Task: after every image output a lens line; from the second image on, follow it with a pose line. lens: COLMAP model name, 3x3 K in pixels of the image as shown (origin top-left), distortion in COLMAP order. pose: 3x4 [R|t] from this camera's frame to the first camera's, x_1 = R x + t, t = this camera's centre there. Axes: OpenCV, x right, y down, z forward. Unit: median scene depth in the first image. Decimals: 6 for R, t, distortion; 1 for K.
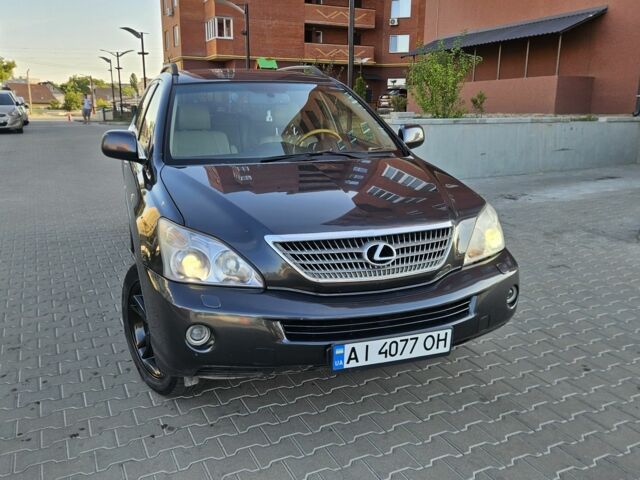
lens RADIAL K [[547.1, 0, 317.4], [0, 547.1, 243.8], [0, 0, 1]] dist [0.058913, -0.036873]
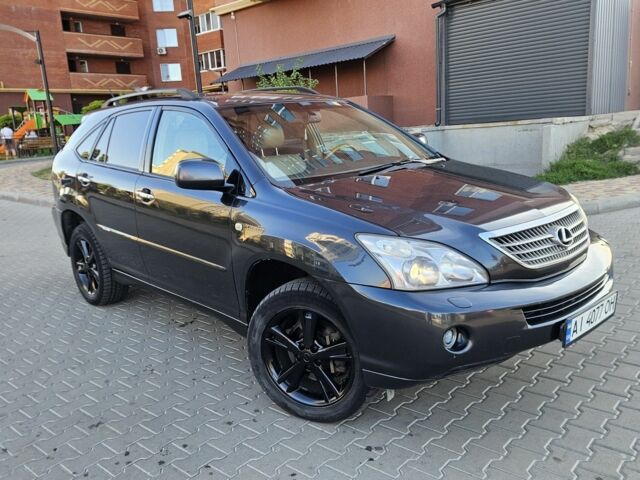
lens RADIAL K [[547.1, 0, 317.2], [0, 547.1, 240.3], [0, 0, 1]] dist [0.058913, -0.036873]
pose [[0.923855, -0.136315, 0.357644, -0.098964], [0.154316, 0.987773, -0.022139, -0.003481], [-0.350254, 0.075643, 0.933595, 0.015249]]
